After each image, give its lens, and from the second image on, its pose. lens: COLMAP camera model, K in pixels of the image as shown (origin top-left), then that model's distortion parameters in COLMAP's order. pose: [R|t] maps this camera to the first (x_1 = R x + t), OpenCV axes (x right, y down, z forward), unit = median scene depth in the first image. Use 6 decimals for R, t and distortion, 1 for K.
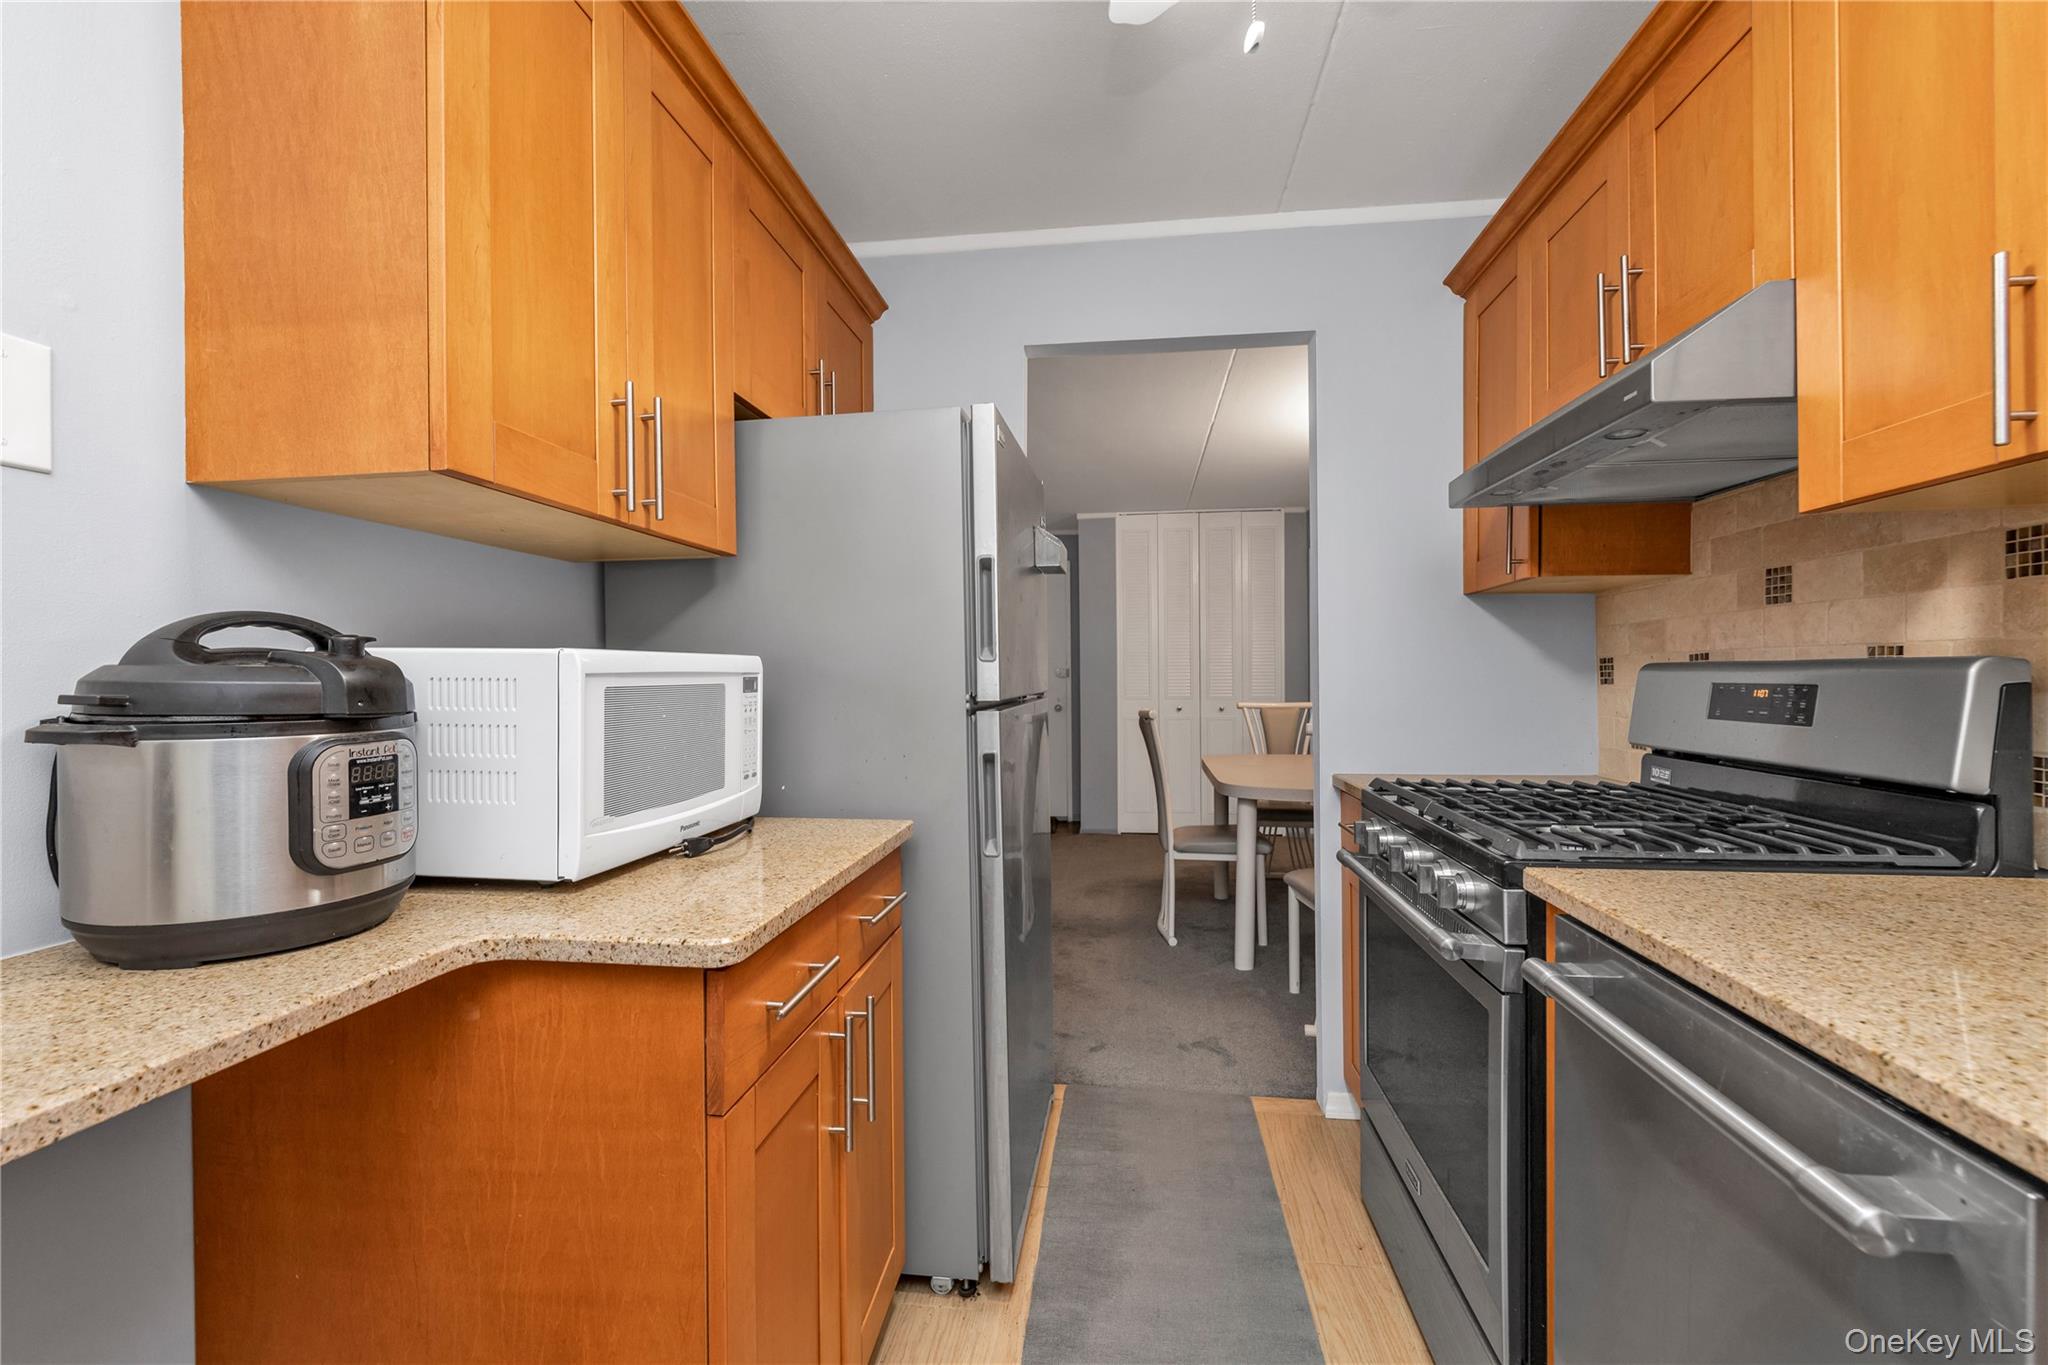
lens RADIAL K [[878.1, 0, 1028.0], [0, 878.1, 658.7], [0, 0, 1]] dist [-0.000796, -0.000302]
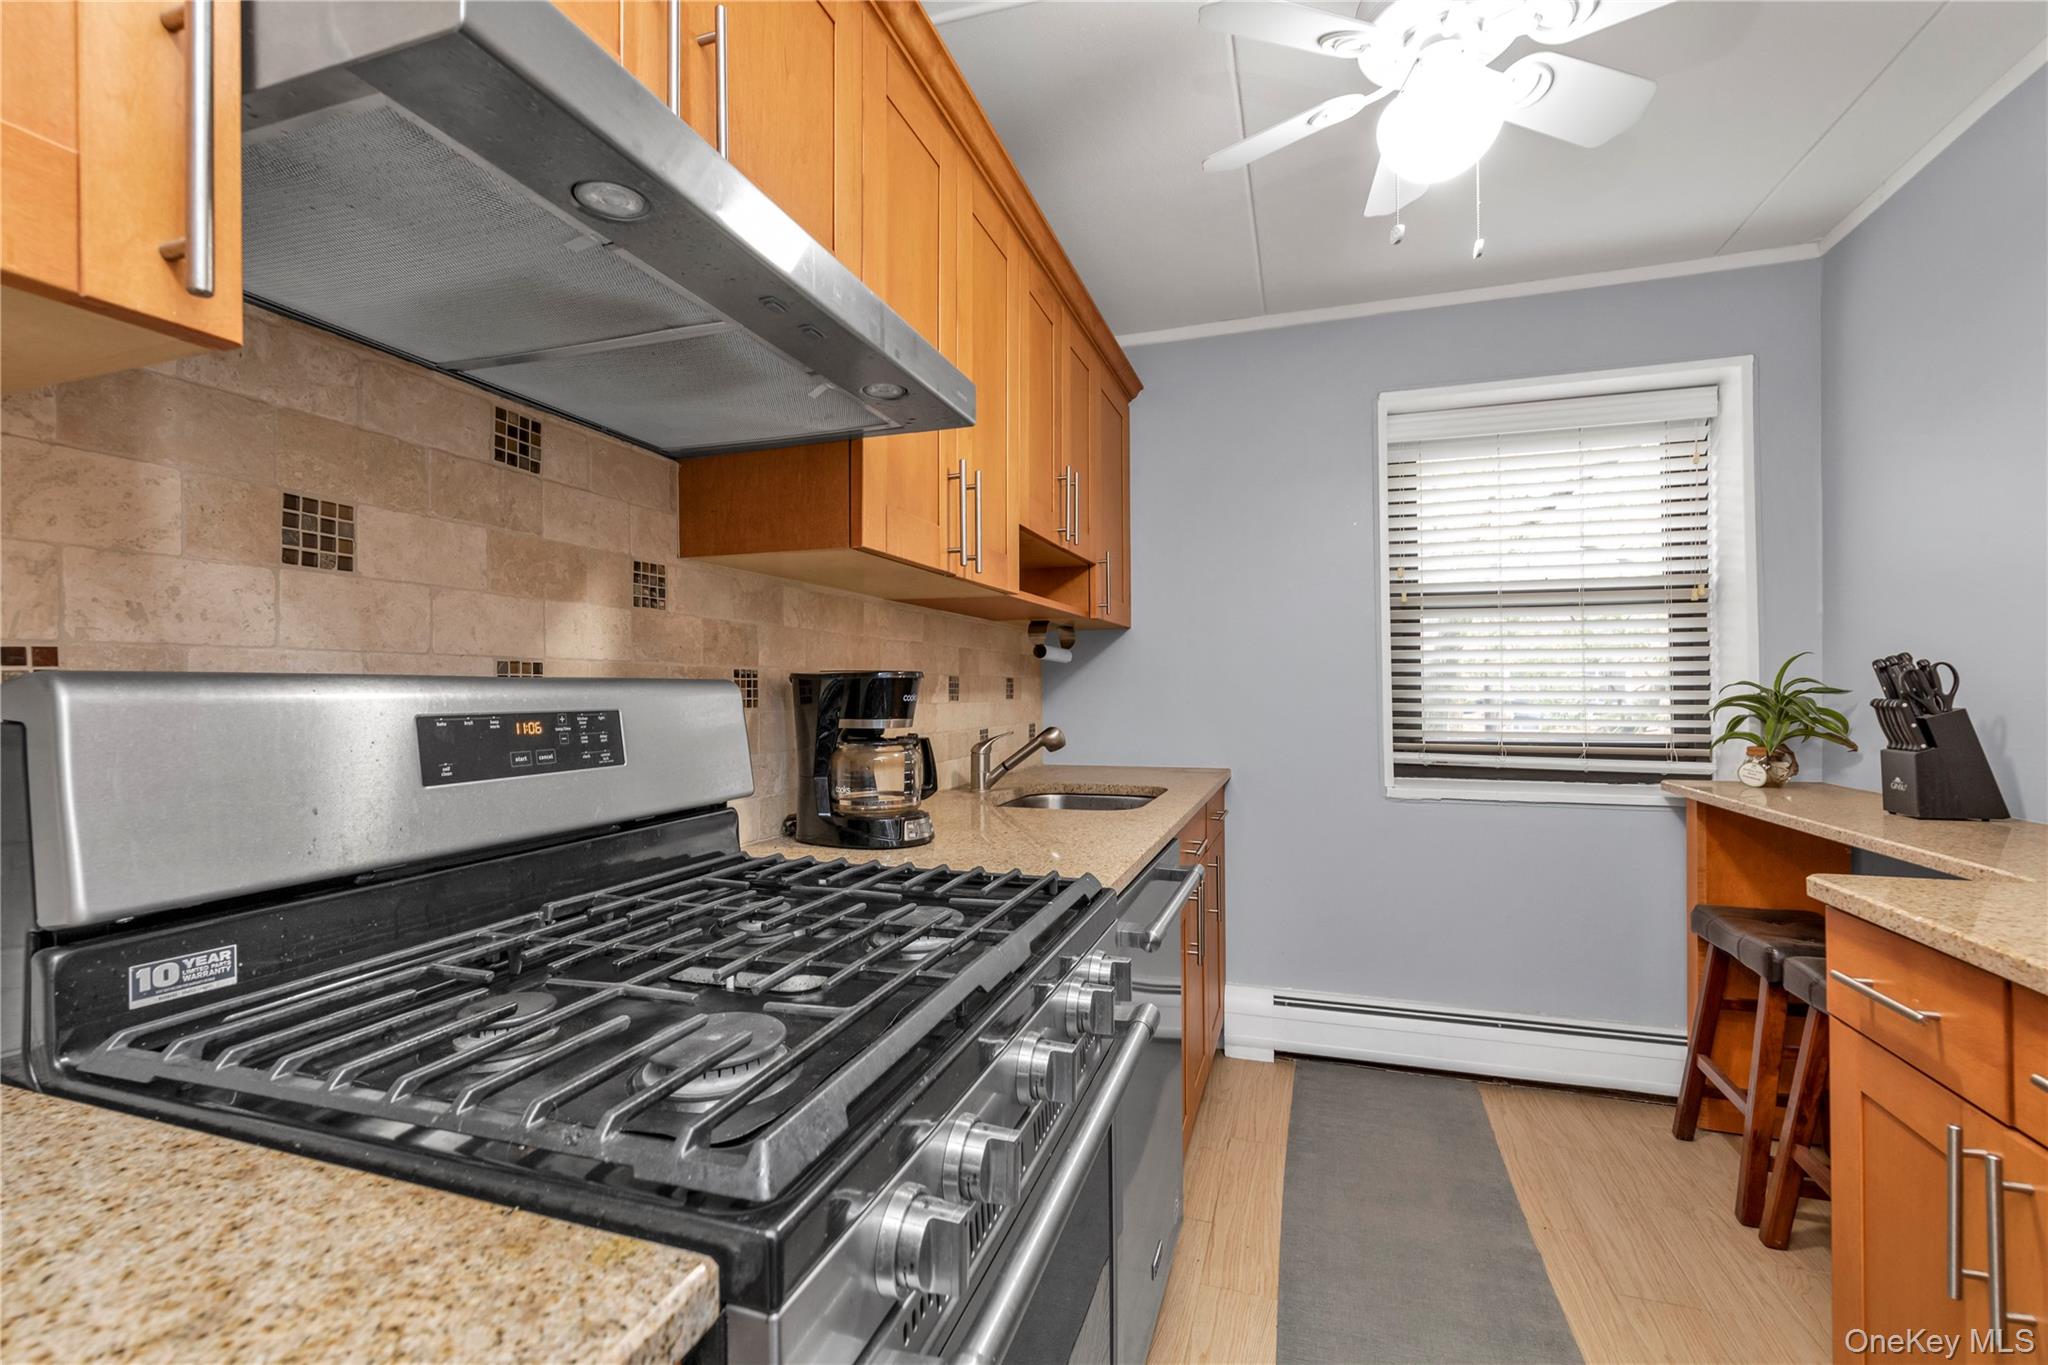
lens RADIAL K [[892.4, 0, 1018.6], [0, 892.4, 696.6], [0, 0, 1]] dist [-0.000921, -0.000351]
pose [[-0.978924, 0.012361, 0.203852, 0.377256], [0.010212, 0.999881, -0.011592, 0.029399], [-0.203971, -0.009266, -0.978933, 1.647824]]
